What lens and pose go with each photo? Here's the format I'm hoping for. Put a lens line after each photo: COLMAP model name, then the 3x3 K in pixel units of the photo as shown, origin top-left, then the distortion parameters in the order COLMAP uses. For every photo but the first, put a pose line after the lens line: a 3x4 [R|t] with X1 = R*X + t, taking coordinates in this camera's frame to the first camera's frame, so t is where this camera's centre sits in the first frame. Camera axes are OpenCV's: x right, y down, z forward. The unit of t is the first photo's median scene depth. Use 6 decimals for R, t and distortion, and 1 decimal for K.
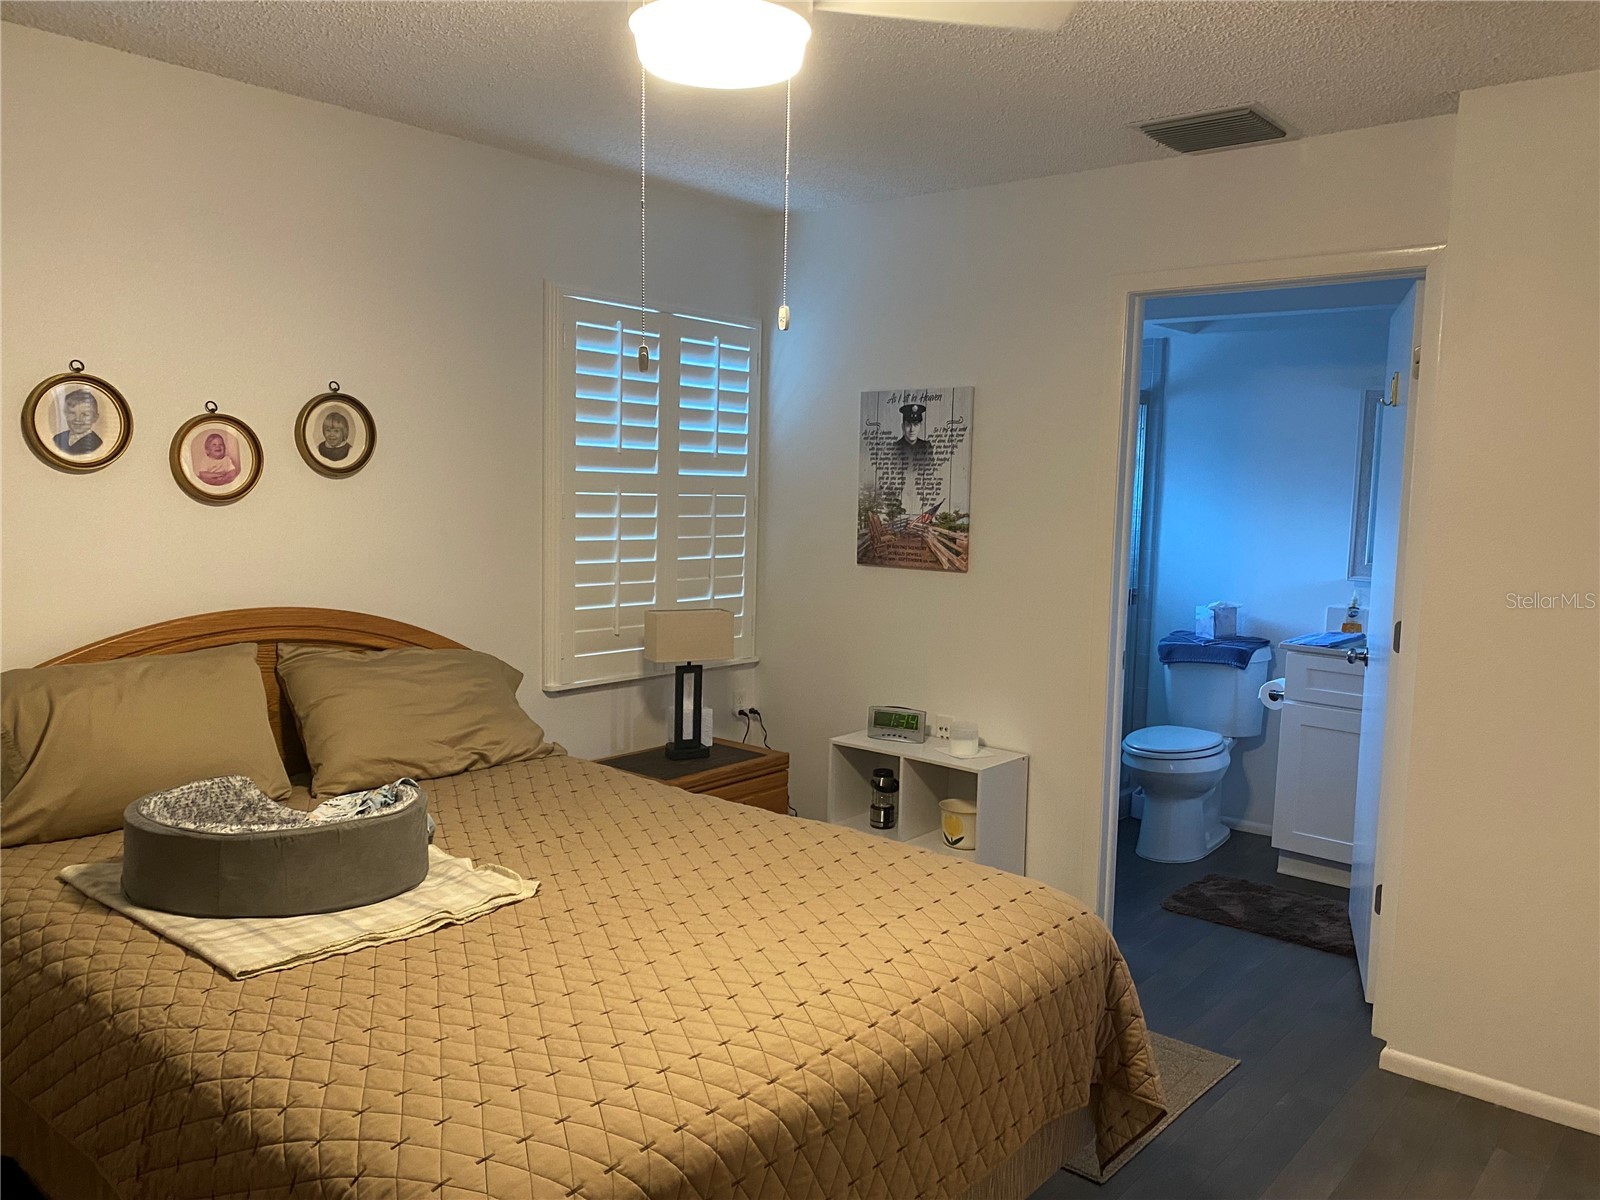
lens RADIAL K [[1235.2, 0, 812.9], [0, 1235.2, 589.3], [0, 0, 1]] dist [0.072275, -0.127253]
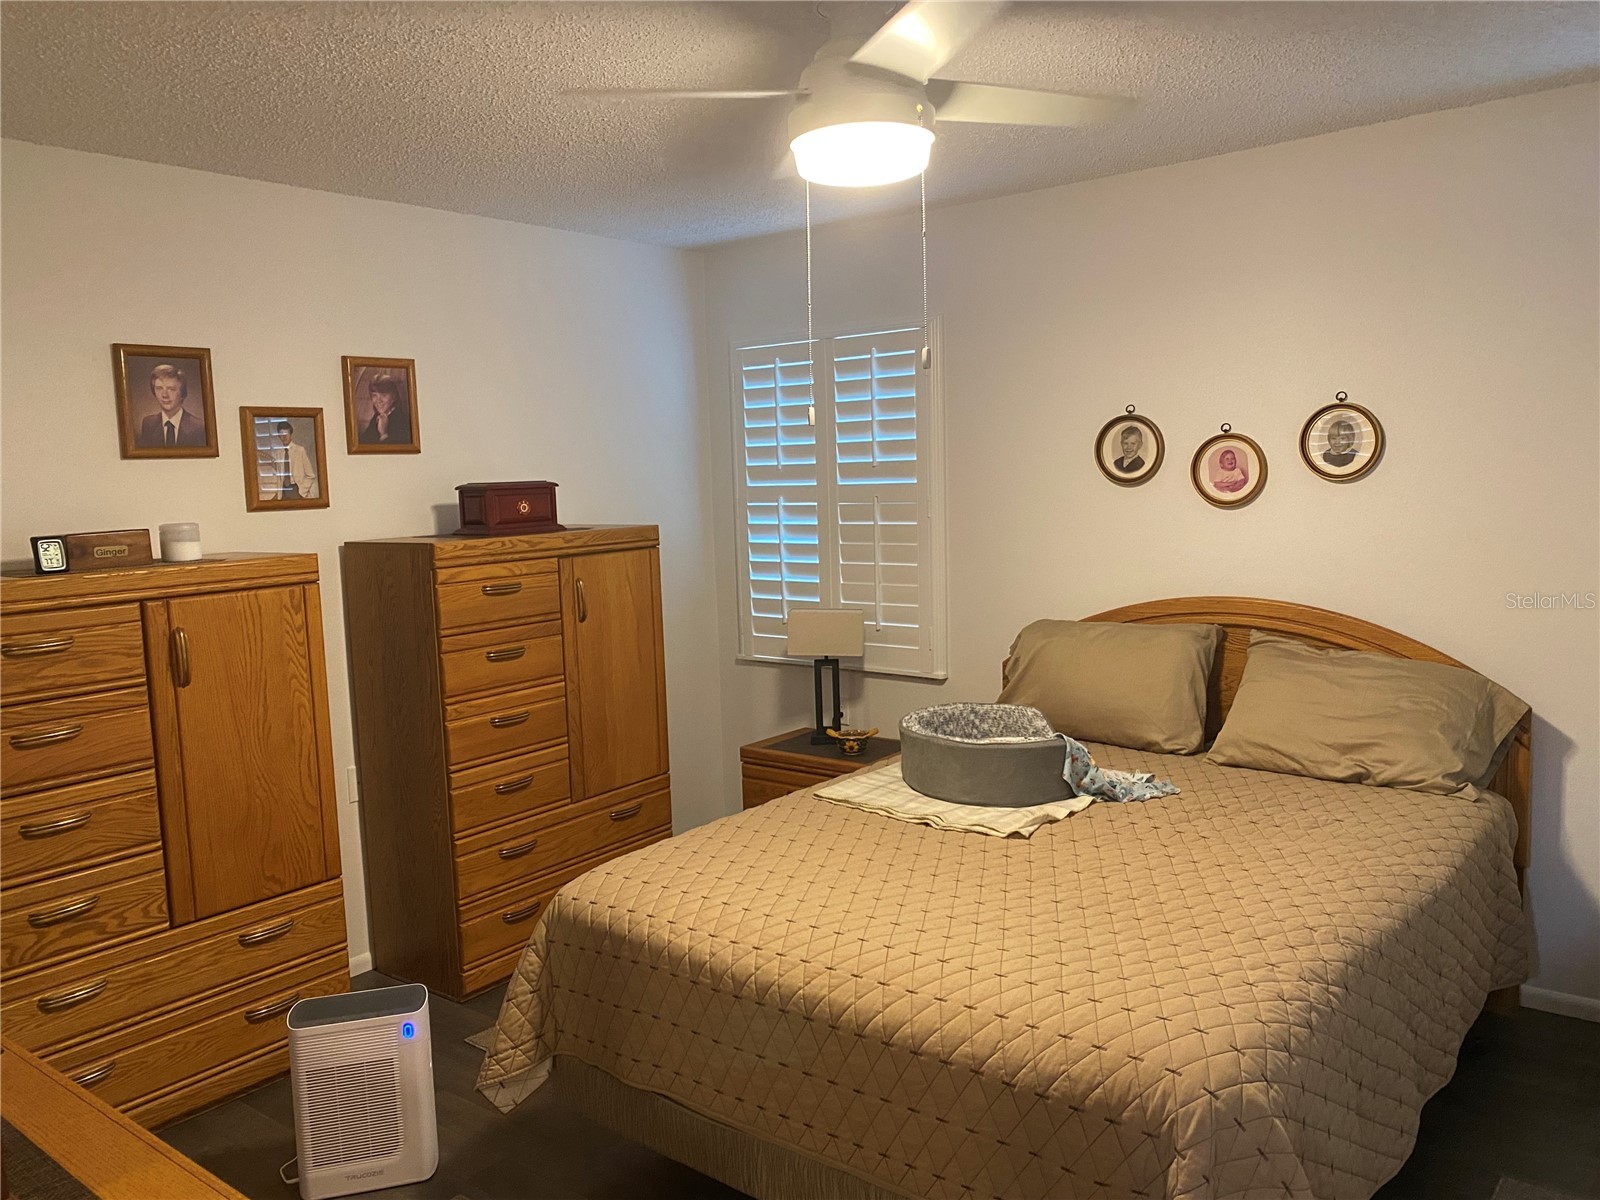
lens RADIAL K [[1235.2, 0, 812.9], [0, 1235.2, 589.3], [0, 0, 1]] dist [0.072275, -0.127253]
pose [[0.018609, 0.067528, -0.997544, 0.671166], [-0.059135, 0.996044, 0.066323, -0.043502], [0.998077, 0.057756, 0.022529, 0.540260]]
